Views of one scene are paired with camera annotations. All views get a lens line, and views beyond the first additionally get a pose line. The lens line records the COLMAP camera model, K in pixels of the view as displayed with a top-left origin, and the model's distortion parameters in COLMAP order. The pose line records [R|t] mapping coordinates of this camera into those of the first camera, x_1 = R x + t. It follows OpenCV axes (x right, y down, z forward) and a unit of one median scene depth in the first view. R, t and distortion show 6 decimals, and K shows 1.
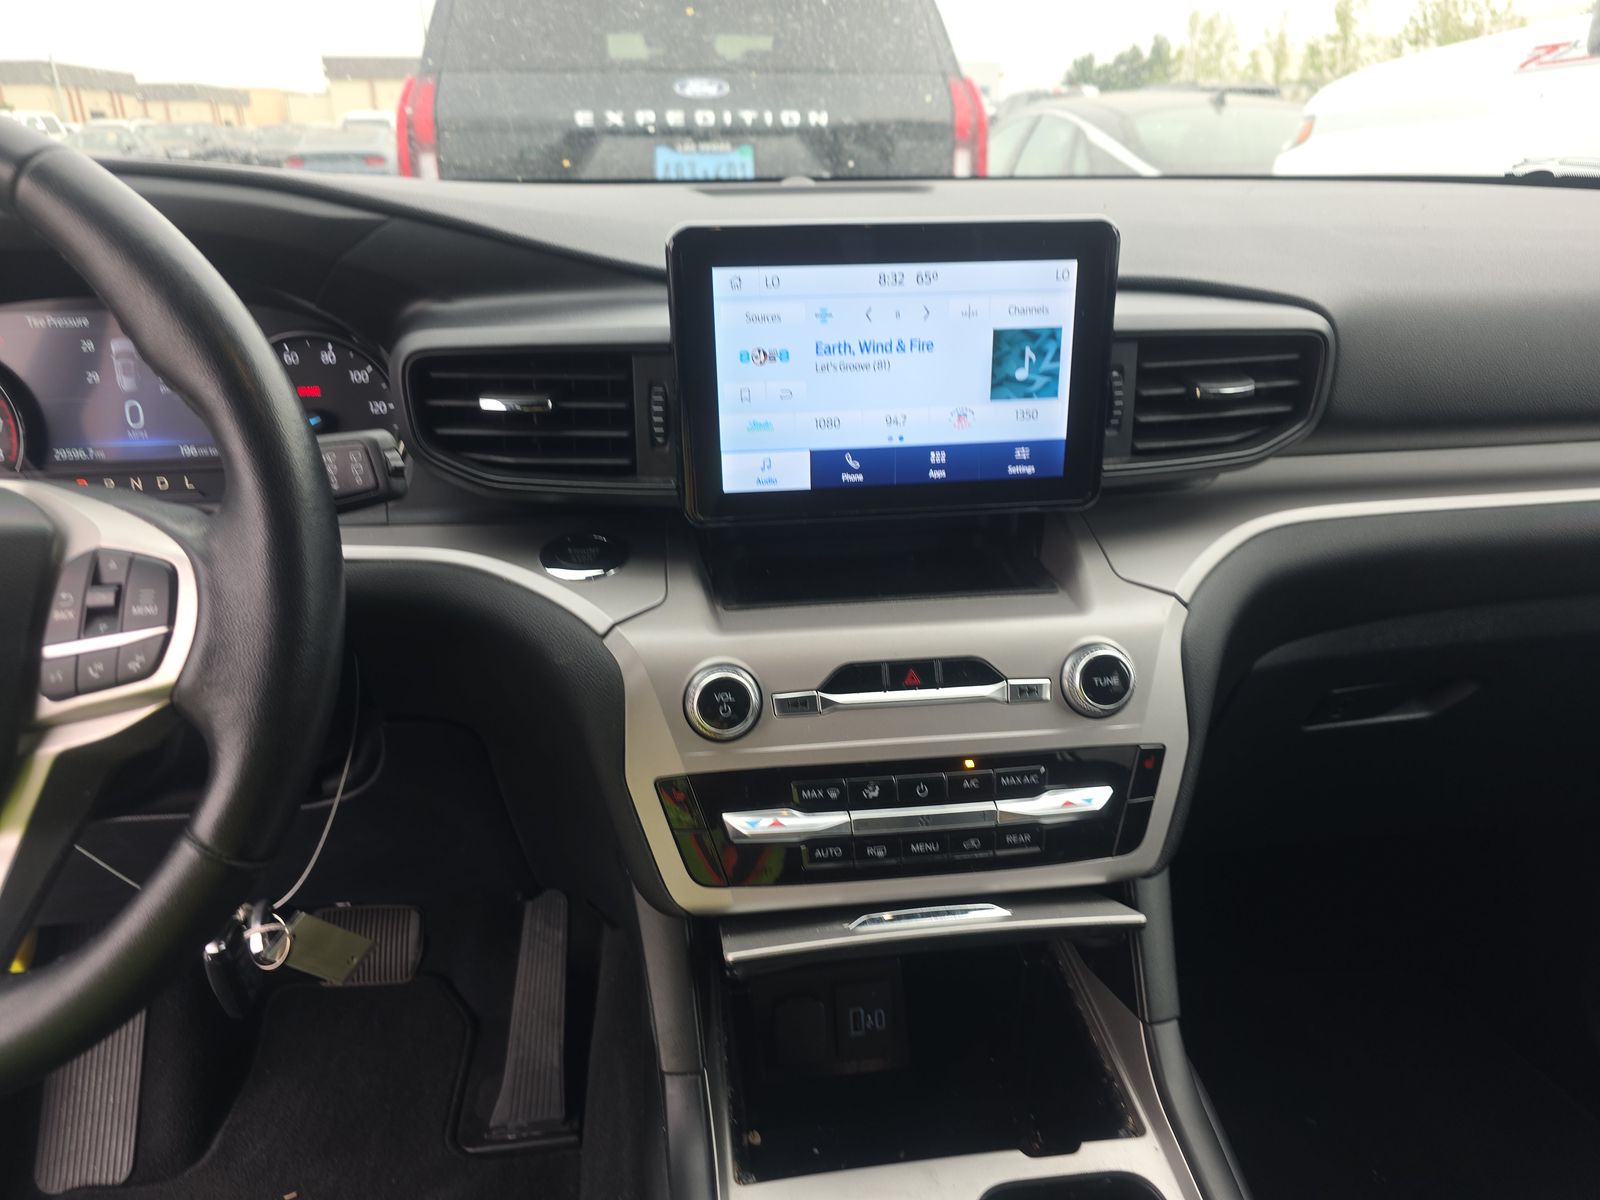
lens RADIAL K [[1067.8, 0, 800.0], [0, 1067.8, 600.0], [0, 0, 1]] dist [0.068834, -0.056103]
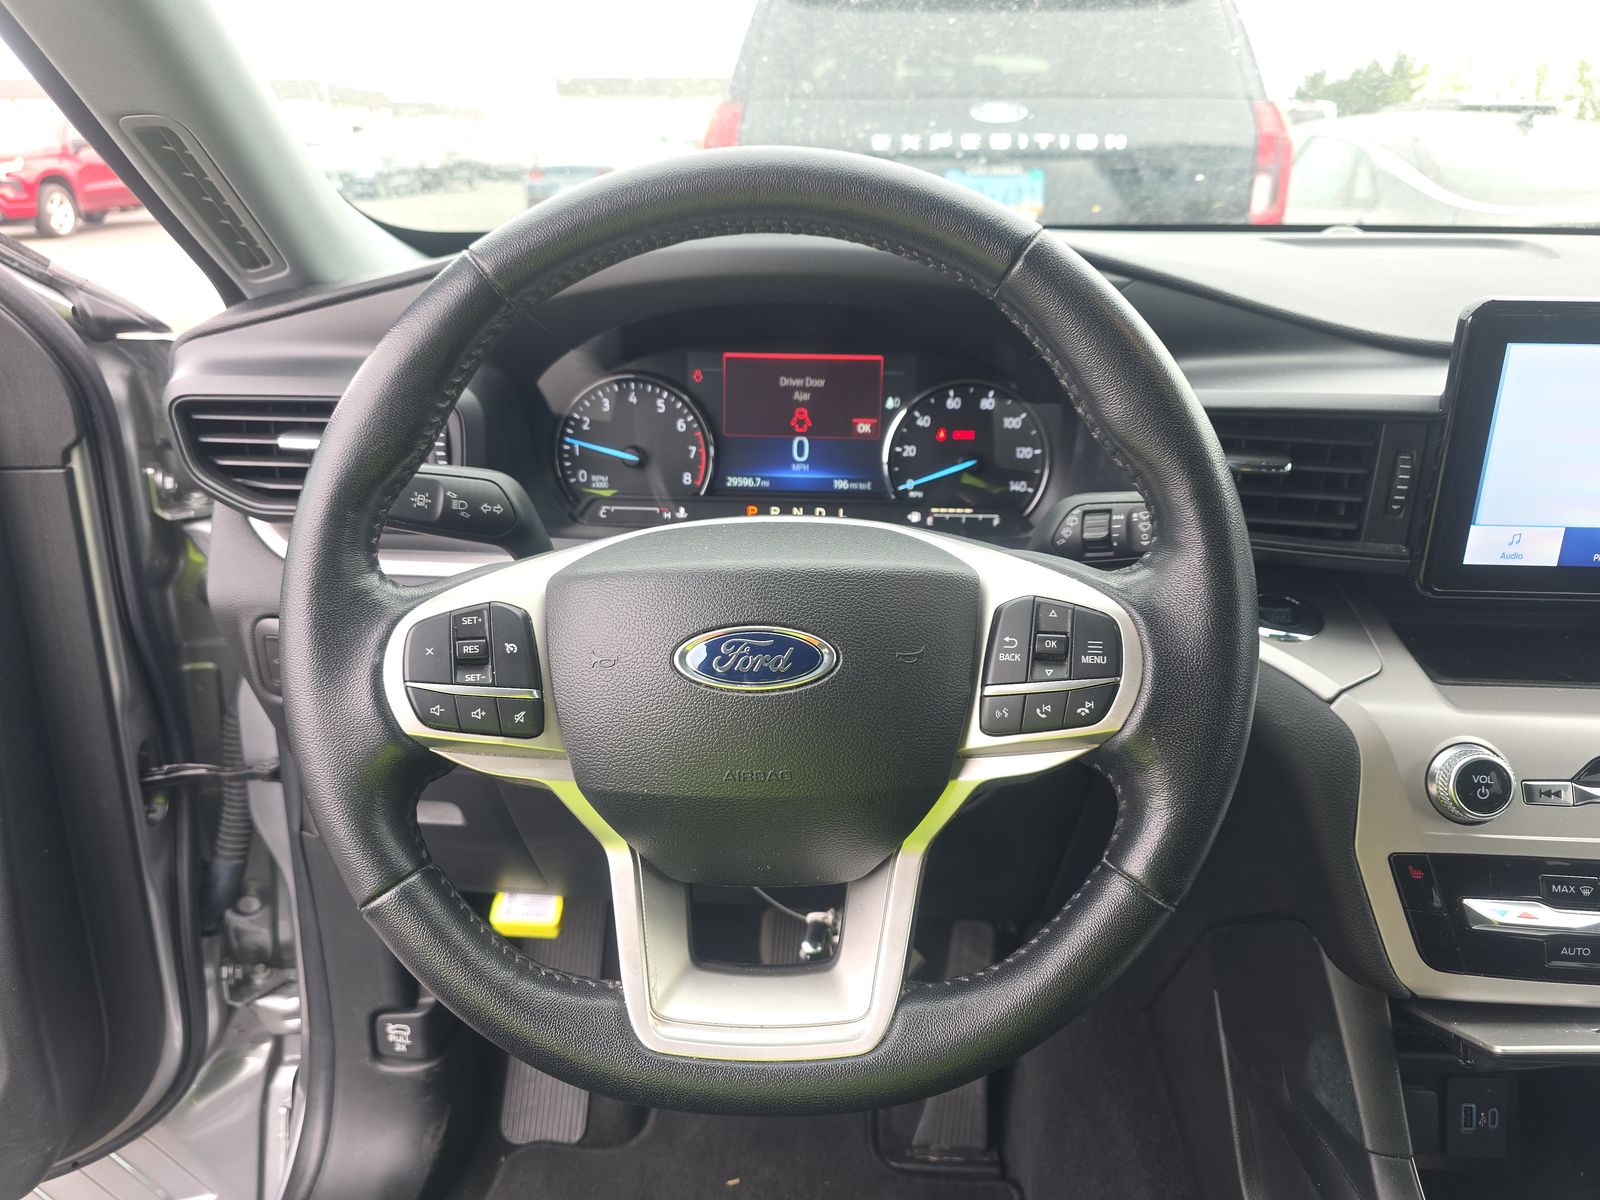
lens RADIAL K [[1078.6, 0, 800.0], [0, 1078.6, 600.0], [0, 0, 1]] dist [0.067002, -0.072714]
pose [[0.984128, 0.076902, -0.159930, -0.438611], [-0.079323, 0.996810, -0.008797, -0.010726], [0.158744, 0.021343, 0.987089, -0.064519]]
